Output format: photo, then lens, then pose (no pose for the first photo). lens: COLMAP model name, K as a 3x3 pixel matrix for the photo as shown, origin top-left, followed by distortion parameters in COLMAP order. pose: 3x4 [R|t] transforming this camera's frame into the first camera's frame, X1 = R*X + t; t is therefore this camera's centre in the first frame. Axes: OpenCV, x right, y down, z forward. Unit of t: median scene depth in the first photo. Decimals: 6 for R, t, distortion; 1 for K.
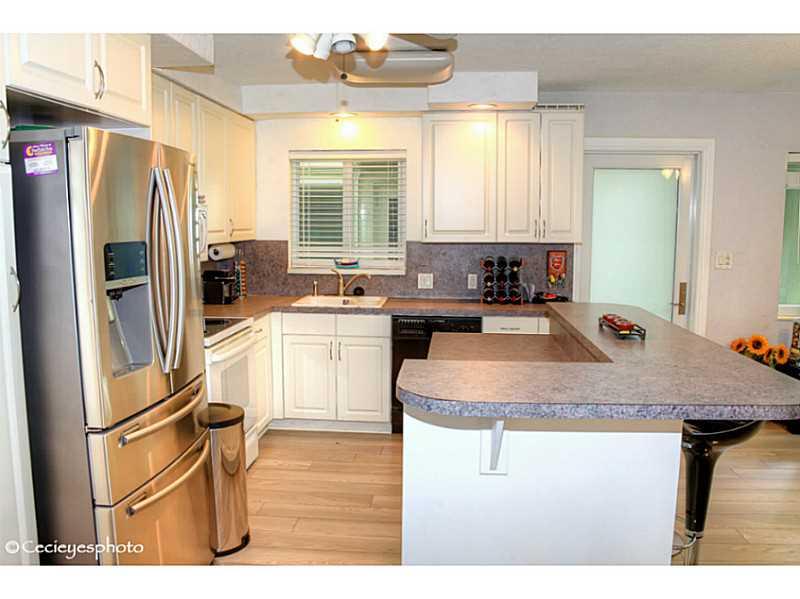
lens RADIAL K [[675.4, 0, 392.3], [0, 675.4, 298.0], [0, 0, 1]] dist [-0.163536, 0.142677]
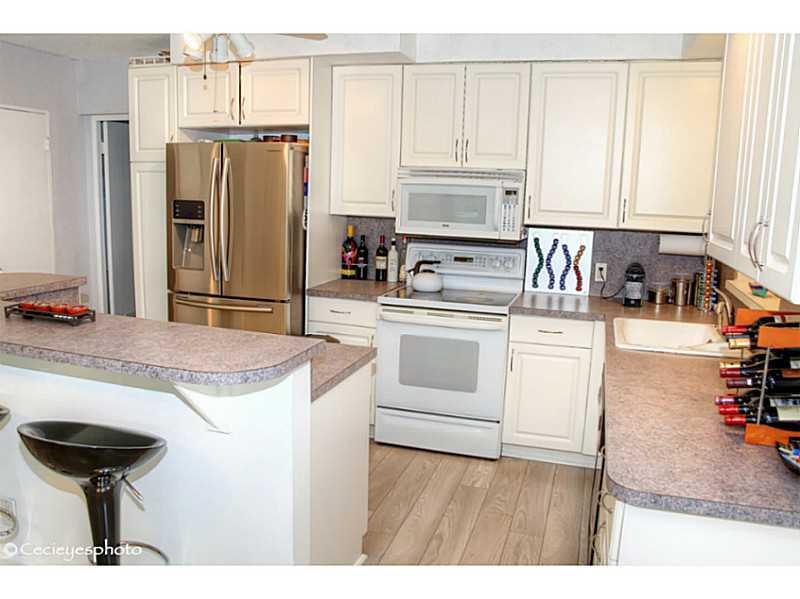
lens RADIAL K [[675.4, 0, 392.3], [0, 675.4, 298.0], [0, 0, 1]] dist [-0.163536, 0.142677]
pose [[-0.210821, 0.158836, -0.964534, 1.310441], [-0.157809, 0.968238, 0.193938, -0.264786], [0.964702, 0.193098, -0.179059, 1.882714]]
